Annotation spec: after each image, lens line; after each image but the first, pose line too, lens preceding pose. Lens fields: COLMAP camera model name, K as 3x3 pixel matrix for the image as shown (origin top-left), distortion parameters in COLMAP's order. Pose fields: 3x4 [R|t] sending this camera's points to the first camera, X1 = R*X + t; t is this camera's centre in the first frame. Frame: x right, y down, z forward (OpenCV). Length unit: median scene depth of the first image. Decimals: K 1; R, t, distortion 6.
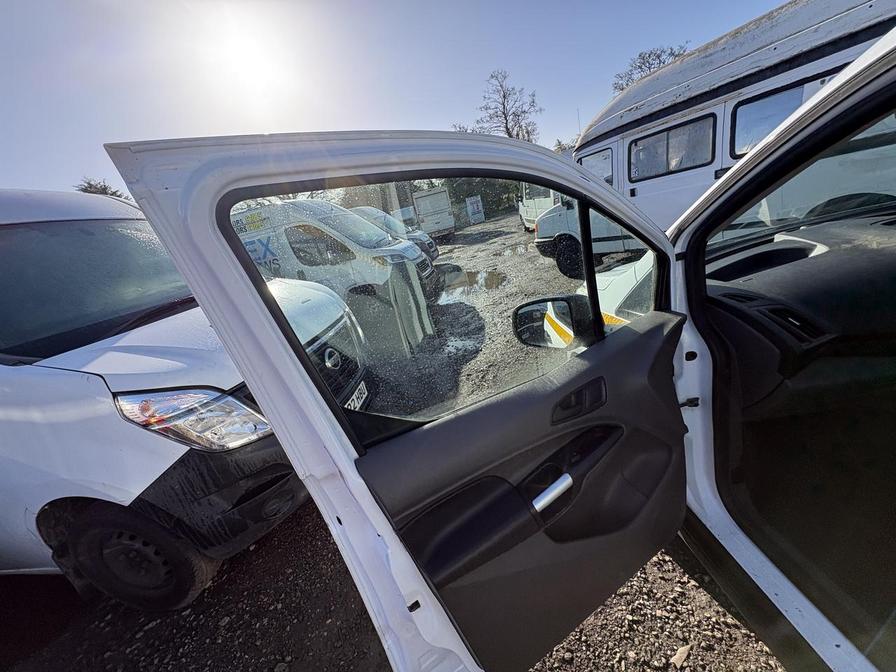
lens RADIAL K [[357.6, 0, 444.1], [0, 357.6, 334.4], [0, 0, 1]] dist [0.000182, 0.000376]
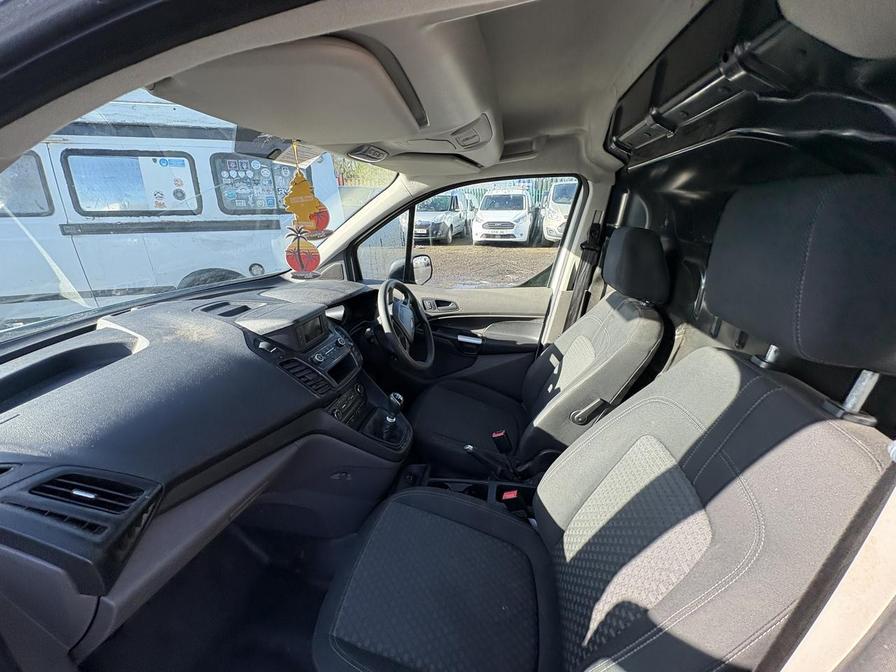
lens RADIAL K [[357.6, 0, 448.0], [0, 357.6, 336.5], [0, 0, 1]] dist [0.000182, 0.000376]
pose [[0.208386, -0.101048, 0.972813, 0.142024], [0.252562, 0.966473, 0.046288, -0.038704], [-0.944874, 0.236049, 0.226920, 0.068250]]
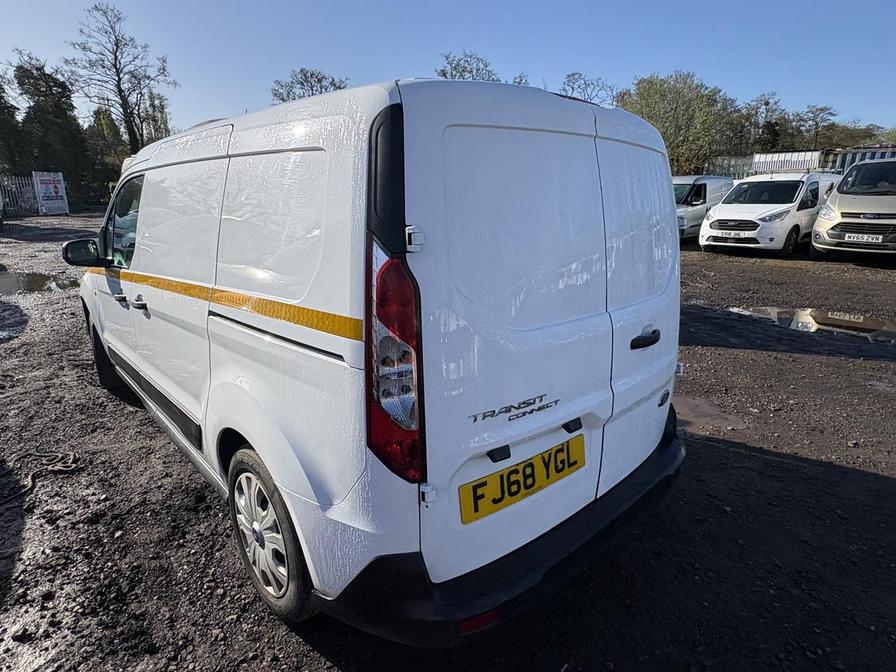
lens RADIAL K [[512.6, 0, 454.0], [0, 512.6, 338.4], [0, 0, 1]] dist [-0.000005, -0.001473]
pose [[0.727357, 0.058507, 0.683760, 0.022050], [0.032007, 0.992383, -0.118963, 0.260600], [-0.685512, 0.108414, 0.719944, -0.797298]]
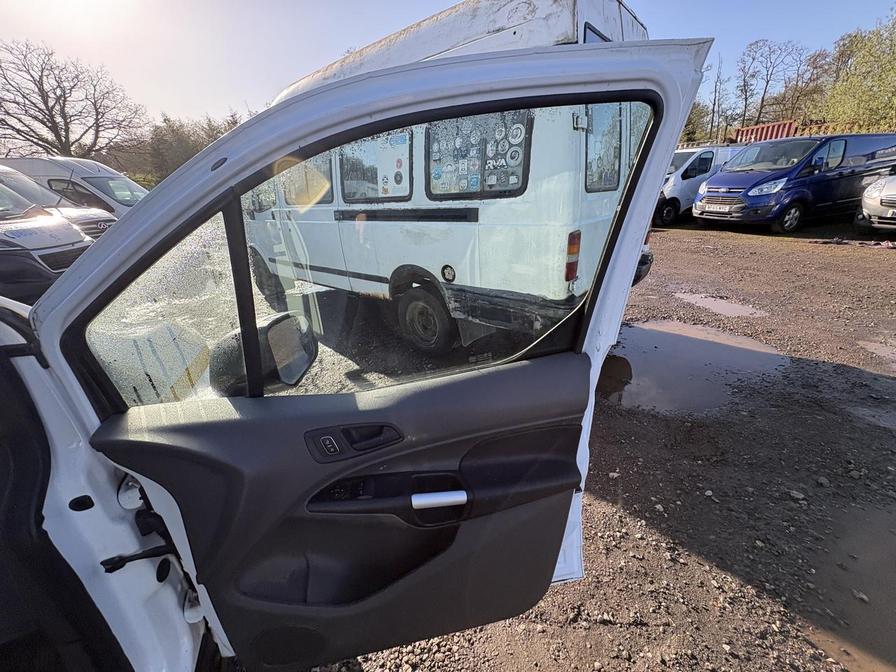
lens RADIAL K [[357.6, 0, 444.1], [0, 357.6, 339.2], [0, 0, 1]] dist [0.000182, 0.000376]
pose [[0.929776, 0.055987, 0.363844, 0.701871], [-0.070240, 0.997190, 0.026051, -0.176624], [-0.361363, -0.049778, 0.931095, 0.039919]]
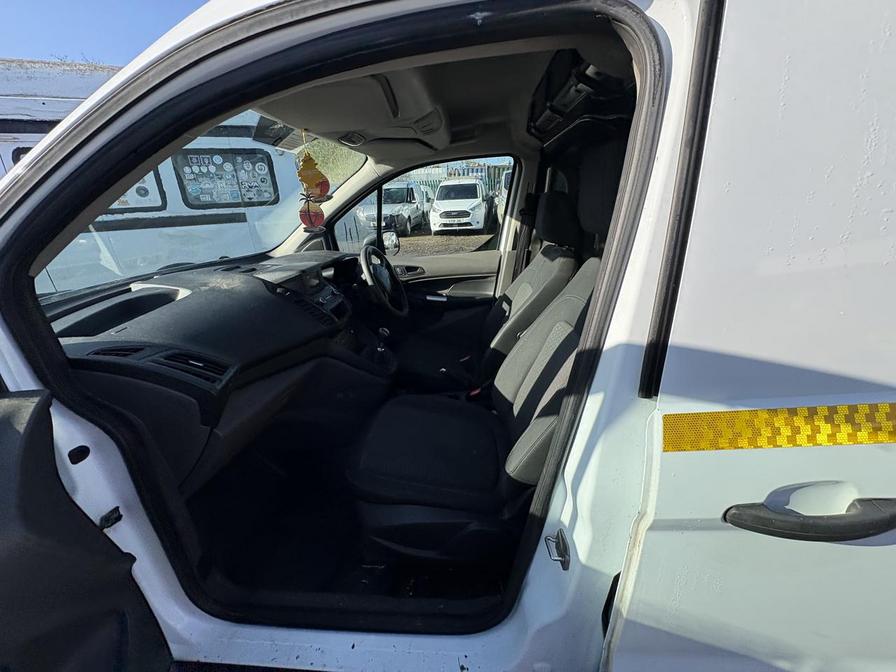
lens RADIAL K [[357.6, 0, 446.8], [0, 357.6, 337.1], [0, 0, 1]] dist [0.000182, 0.000376]
pose [[0.109446, -0.130775, 0.985352, 0.050257], [0.319167, 0.943438, 0.089761, 0.004733], [-0.941358, 0.304668, 0.144995, 0.070775]]
